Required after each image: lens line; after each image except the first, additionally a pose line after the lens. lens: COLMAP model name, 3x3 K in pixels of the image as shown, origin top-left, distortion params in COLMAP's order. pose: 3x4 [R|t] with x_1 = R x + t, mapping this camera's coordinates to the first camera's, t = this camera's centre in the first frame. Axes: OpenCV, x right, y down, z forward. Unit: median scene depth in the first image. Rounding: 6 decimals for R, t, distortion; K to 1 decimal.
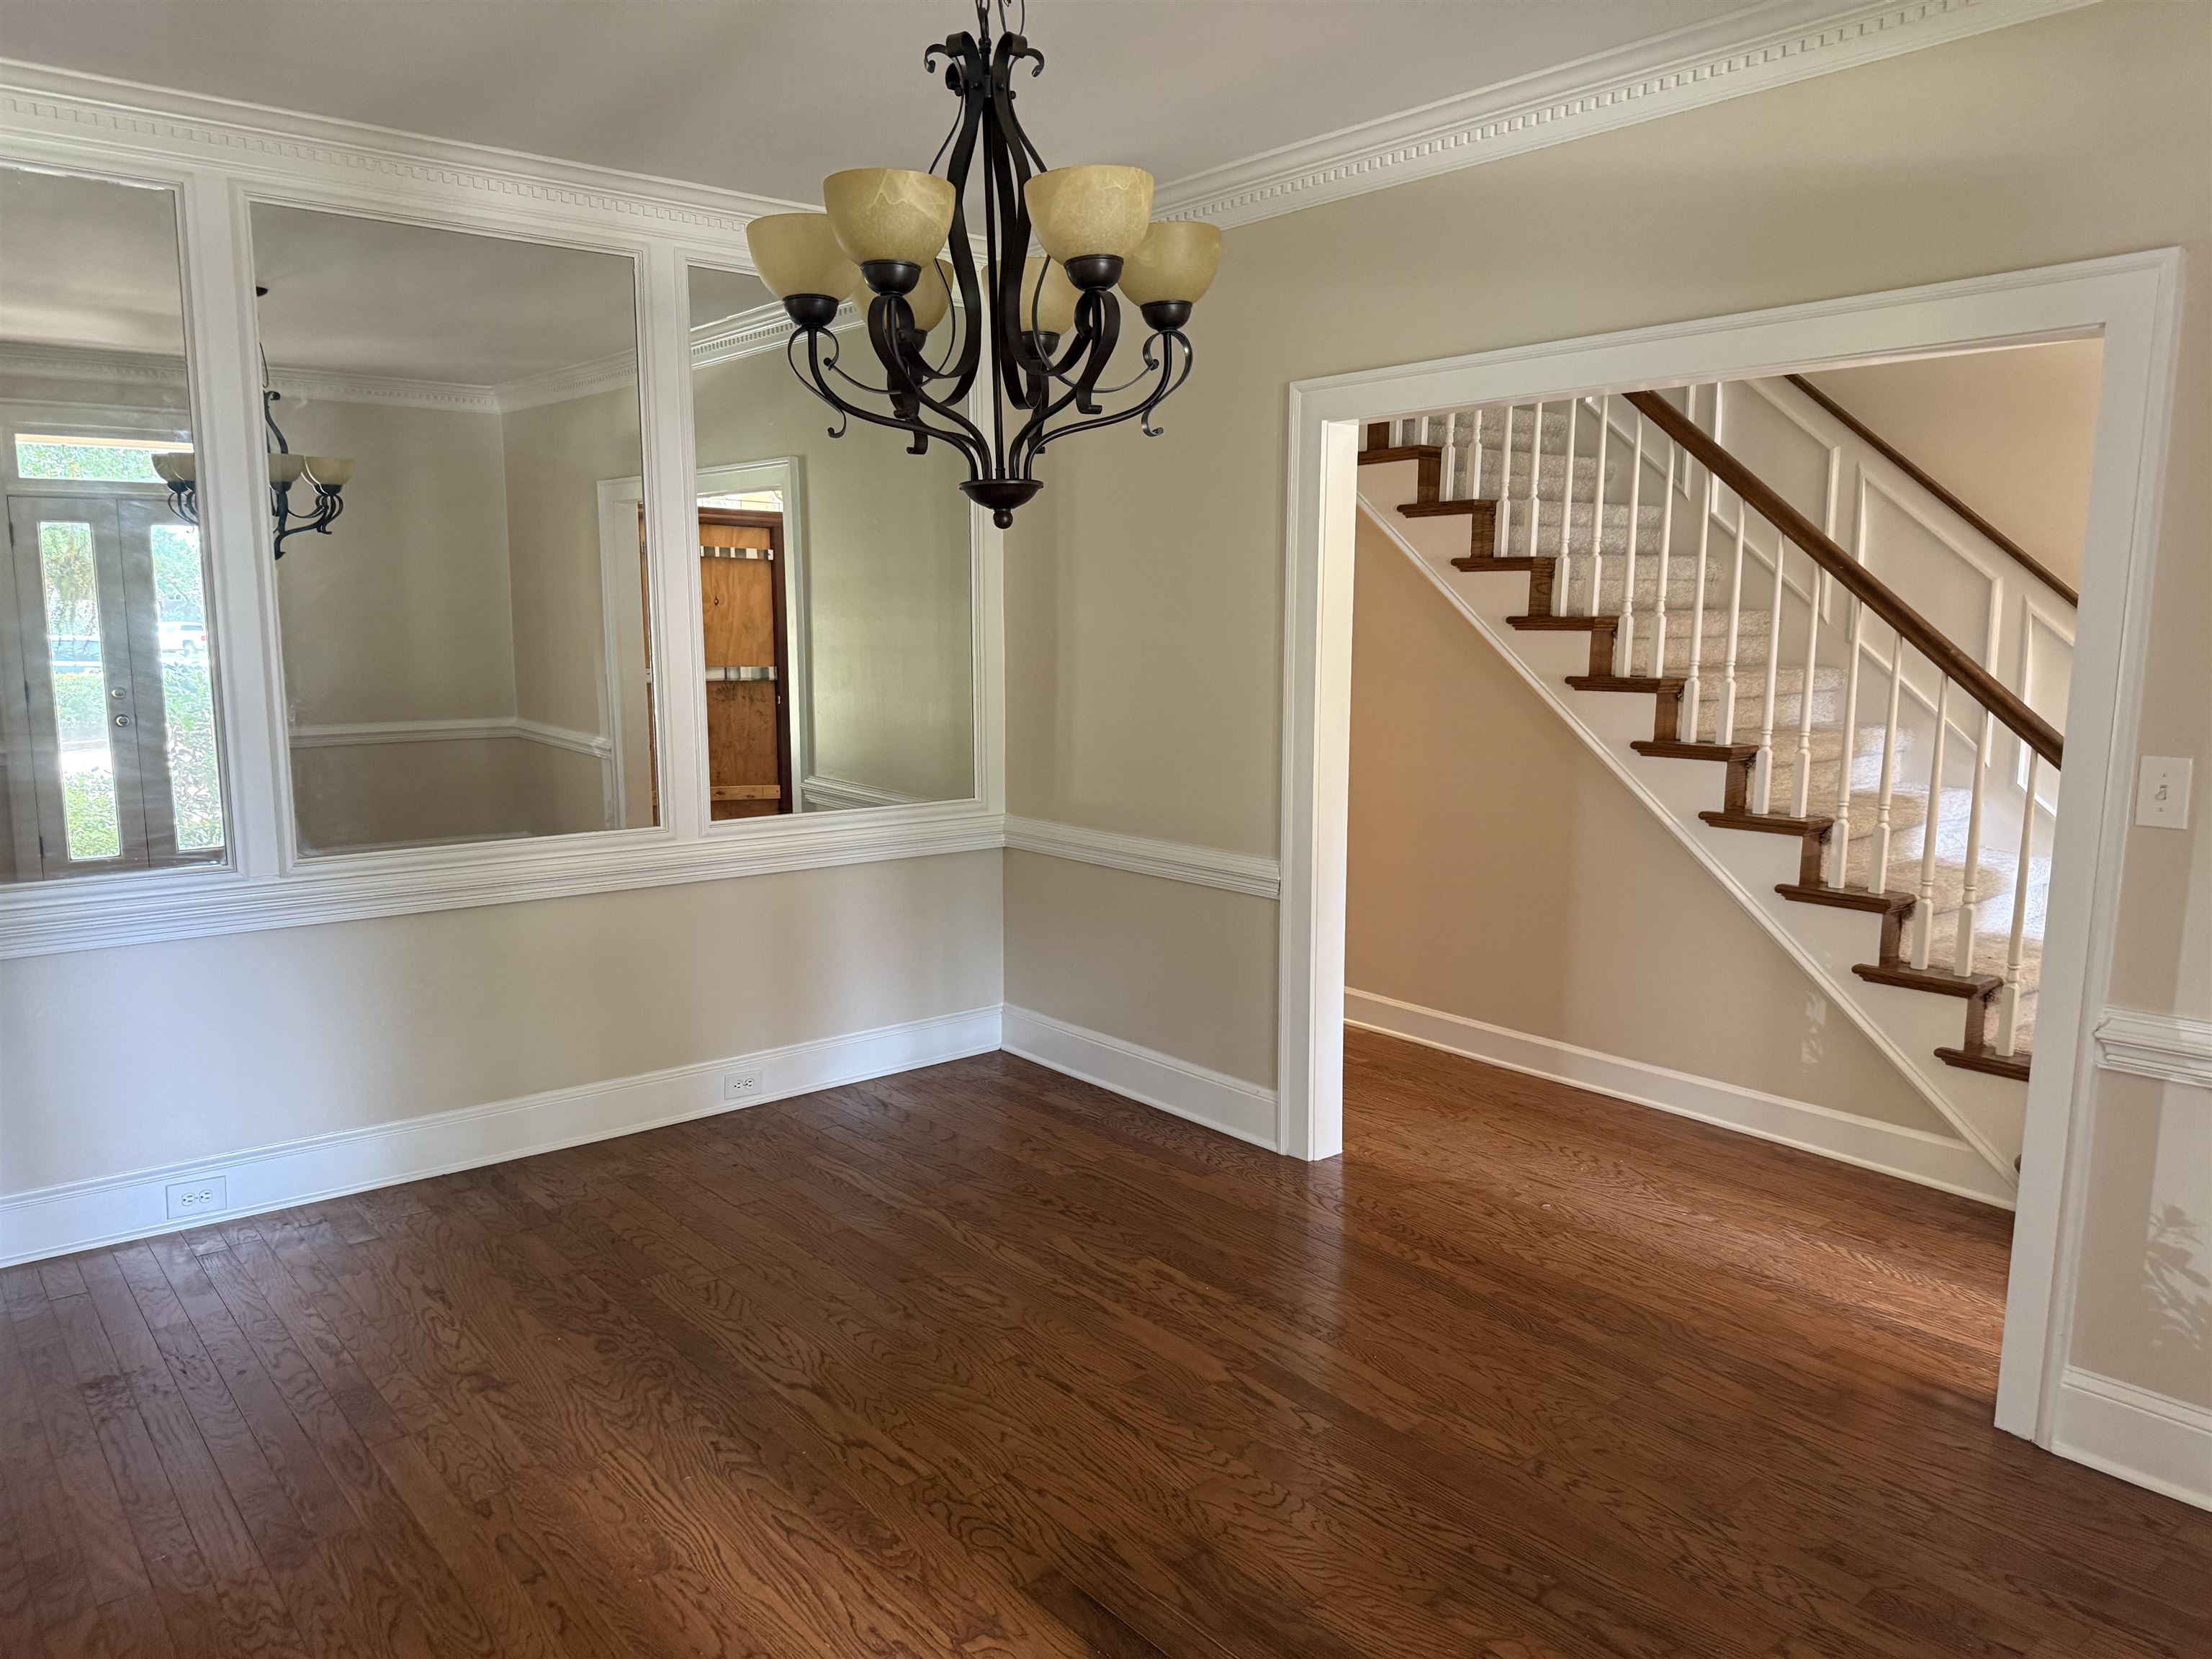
lens RADIAL K [[1561.2, 0, 1098.6], [0, 1561.2, 818.7], [0, 0, 1]] dist [0.120423, -0.156013]
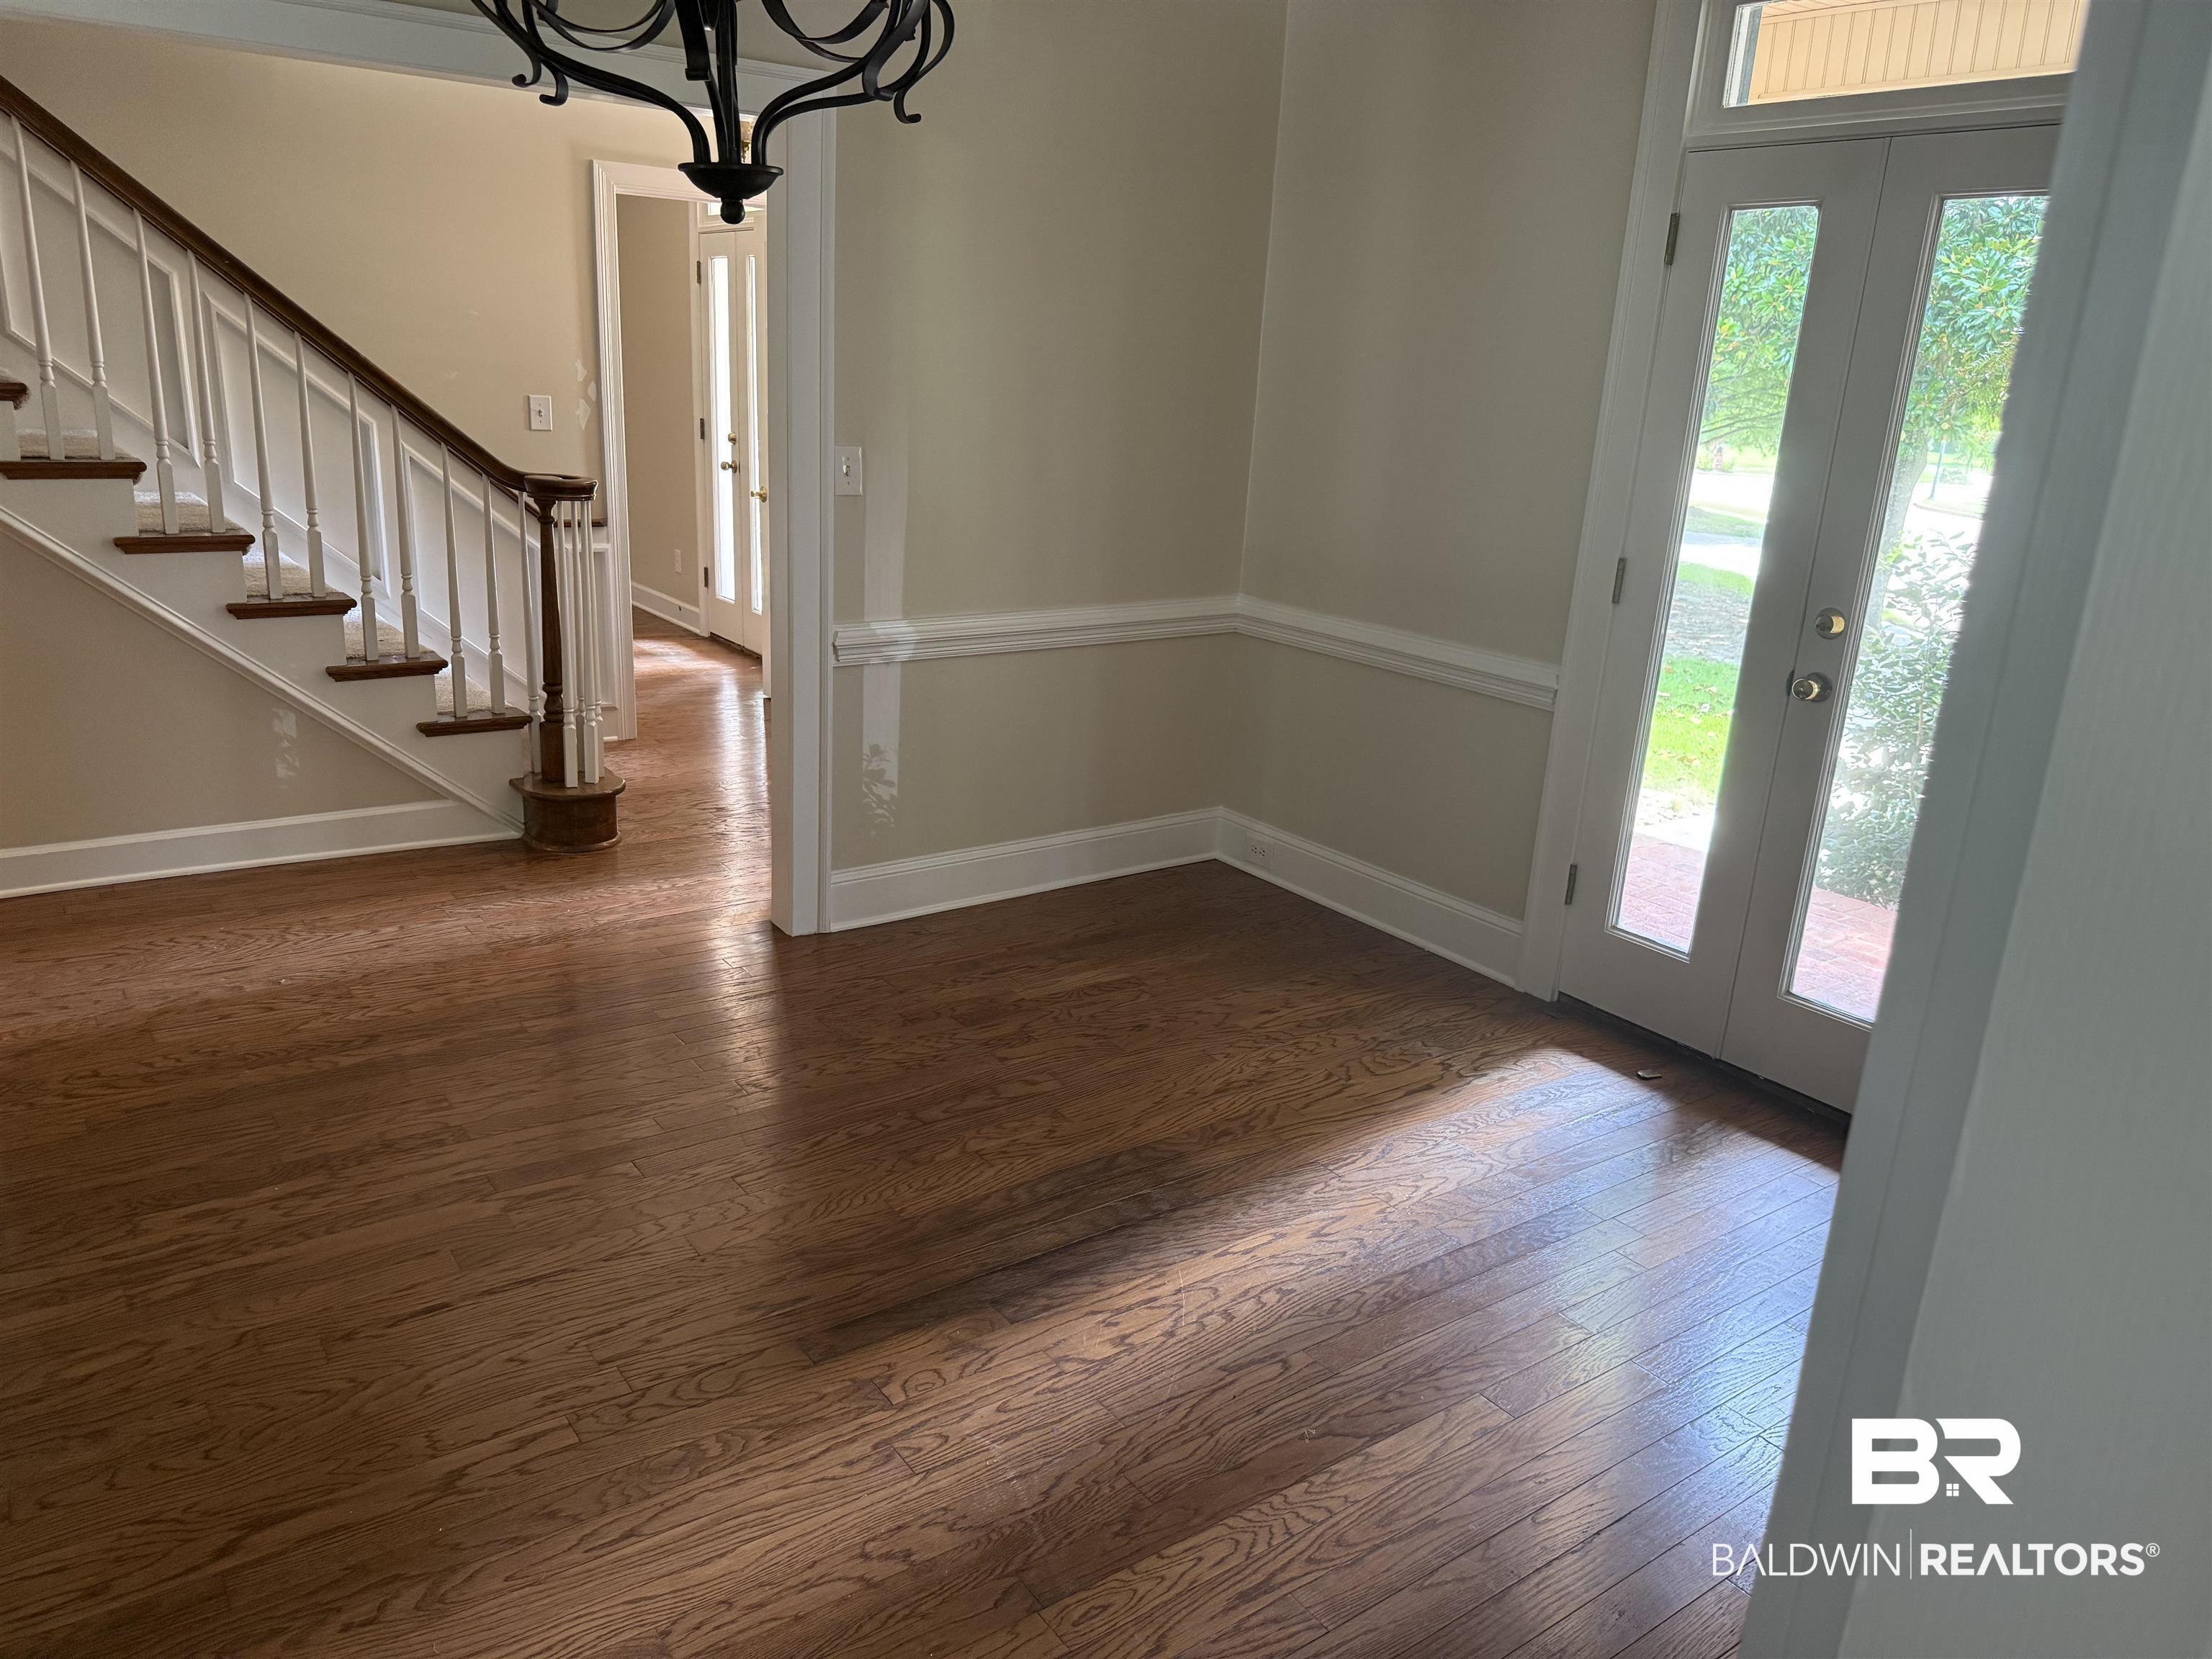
lens RADIAL K [[1561.2, 0, 1098.6], [0, 1561.2, 818.7], [0, 0, 1]] dist [0.120423, -0.156013]
pose [[0.072444, -0.275778, 0.958487, -0.607091], [0.085300, 0.959205, 0.269538, -0.061256], [-0.993718, 0.062232, 0.093012, 0.490986]]
